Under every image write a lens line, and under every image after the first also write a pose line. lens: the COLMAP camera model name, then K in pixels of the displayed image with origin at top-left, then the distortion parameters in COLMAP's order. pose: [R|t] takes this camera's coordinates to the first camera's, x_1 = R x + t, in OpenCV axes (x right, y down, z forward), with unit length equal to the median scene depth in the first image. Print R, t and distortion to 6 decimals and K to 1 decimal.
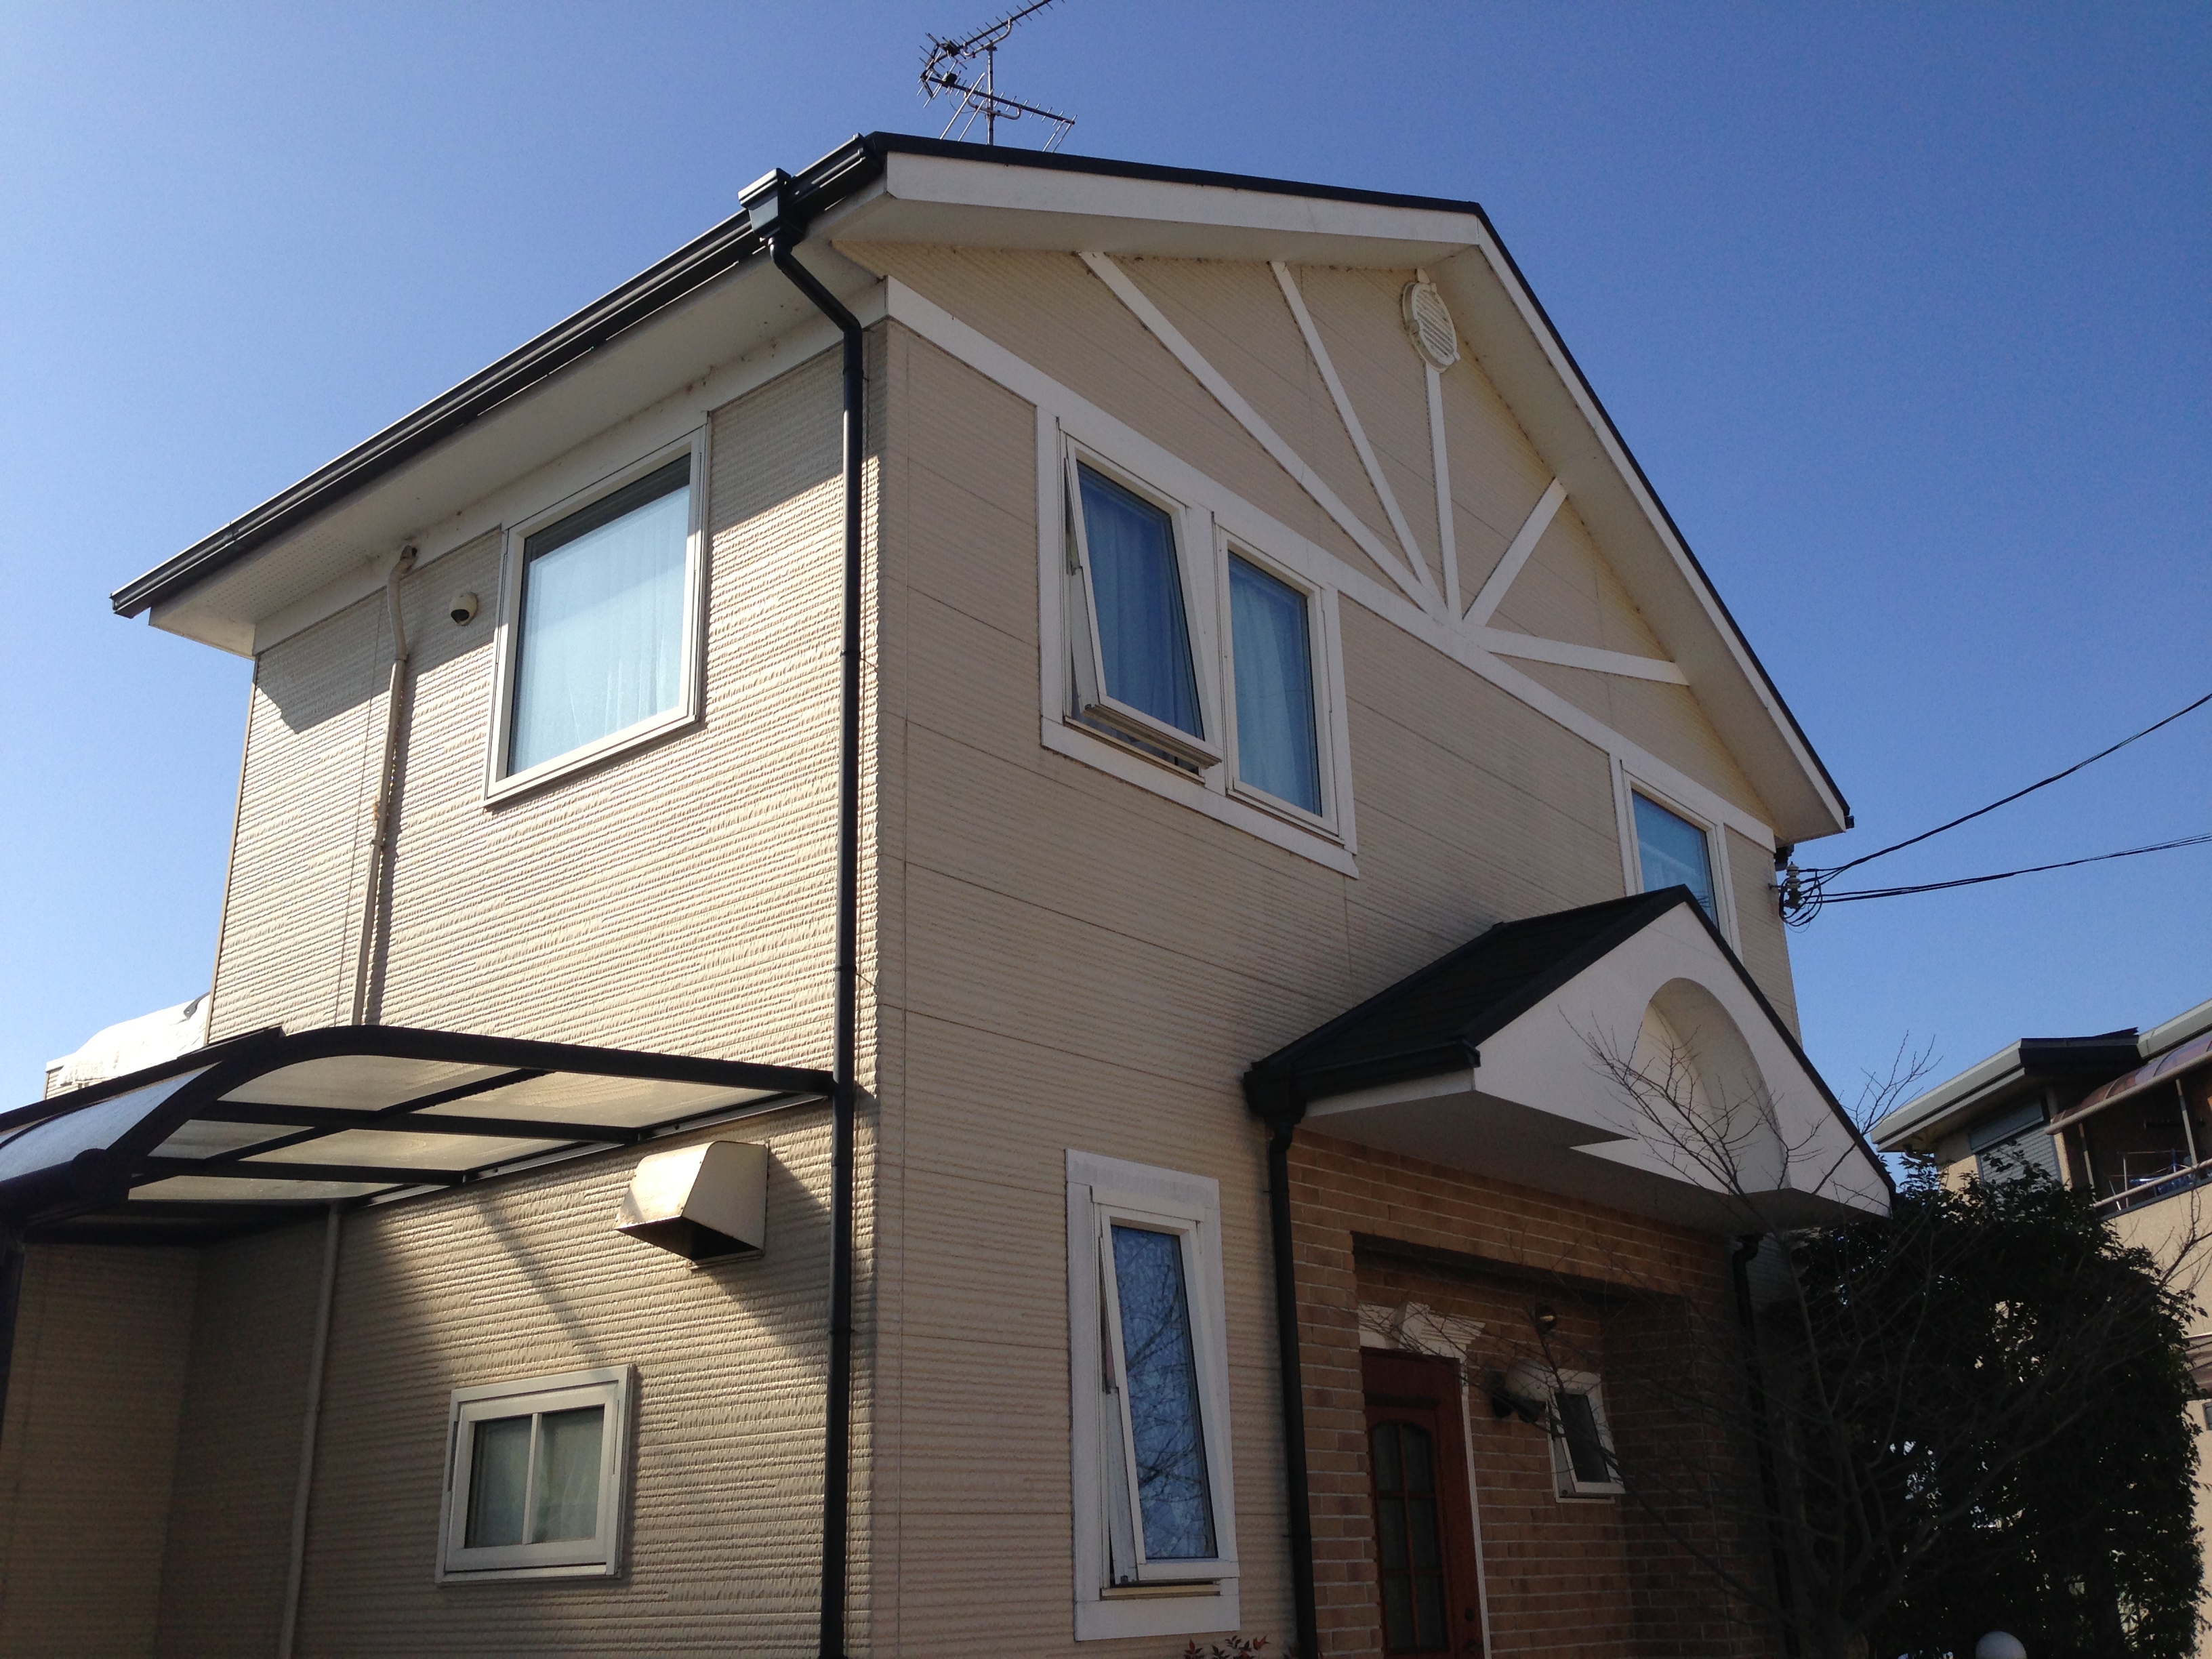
lens RADIAL K [[2022.2, 0, 1109.5], [0, 2022.2, 831.3], [0, 0, 1]] dist [0.061502, 0.000000]
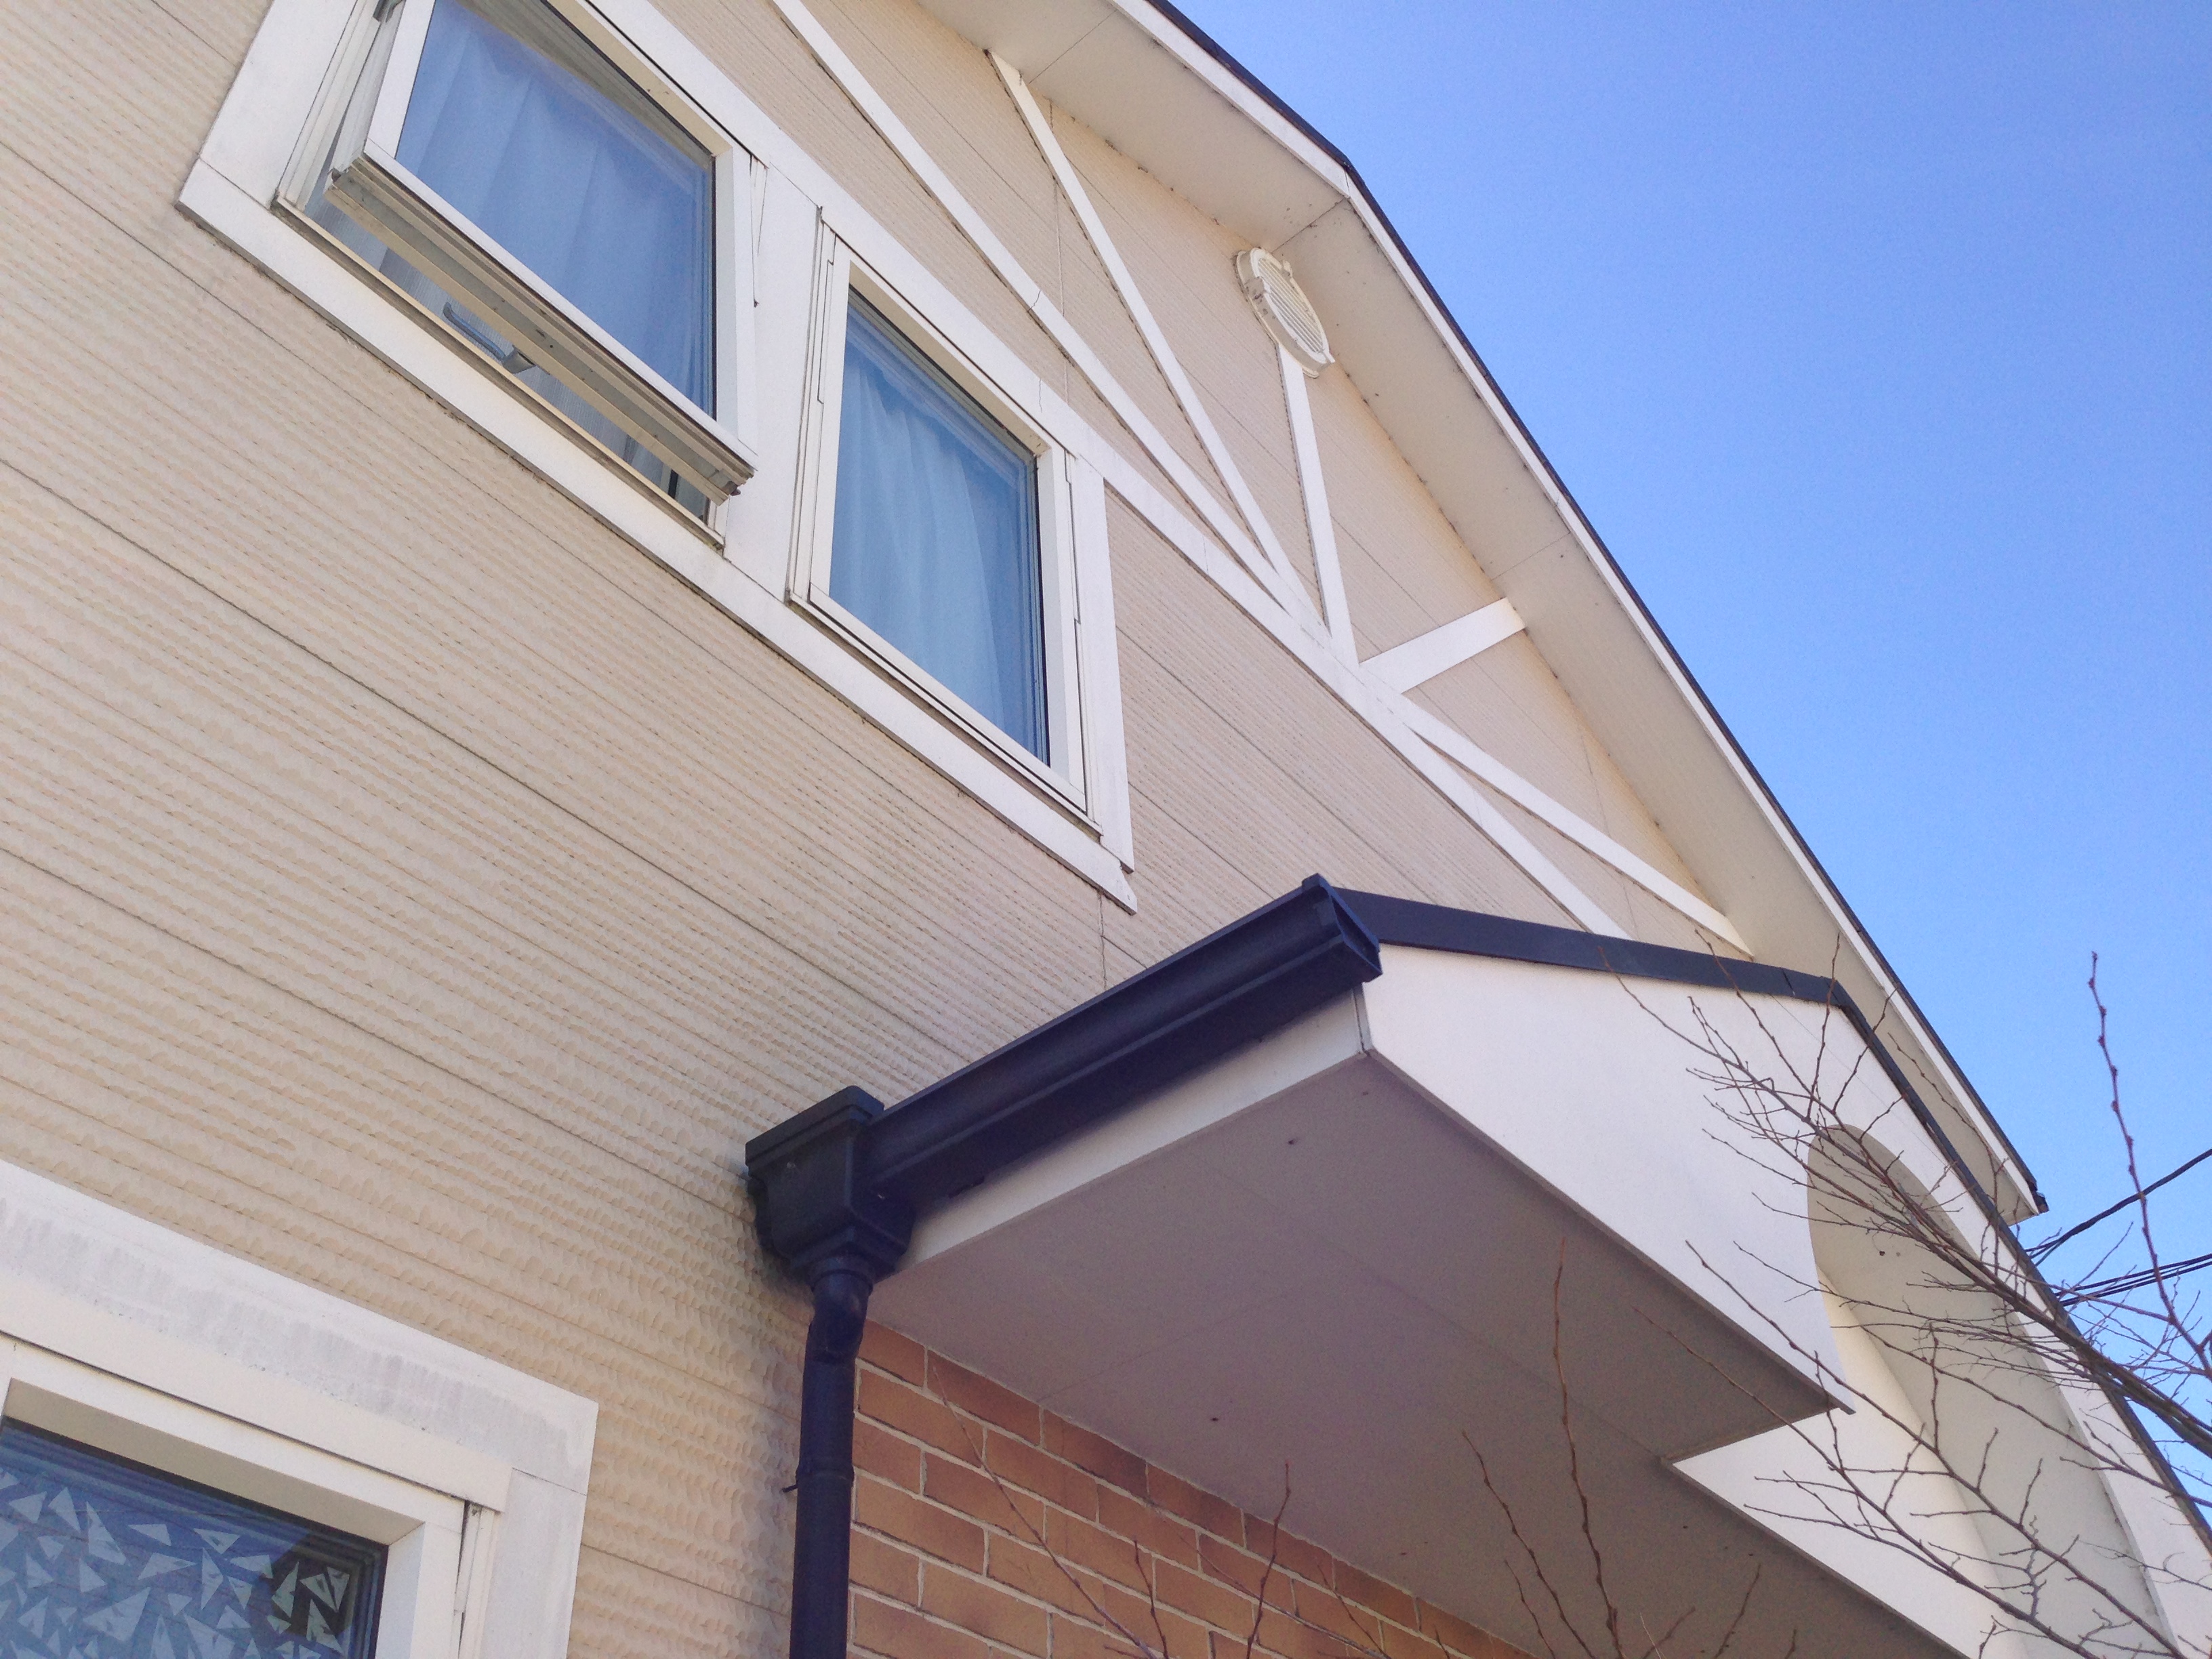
lens RADIAL K [[2022.2, 0, 1117.2], [0, 2022.2, 816.8], [0, 0, 1]] dist [0.061502, 0.000000]
pose [[0.999690, -0.020075, 0.014751, 0.112047], [0.024181, 0.924332, -0.380822, 0.178762], [-0.005990, 0.381060, 0.924531, 0.567041]]
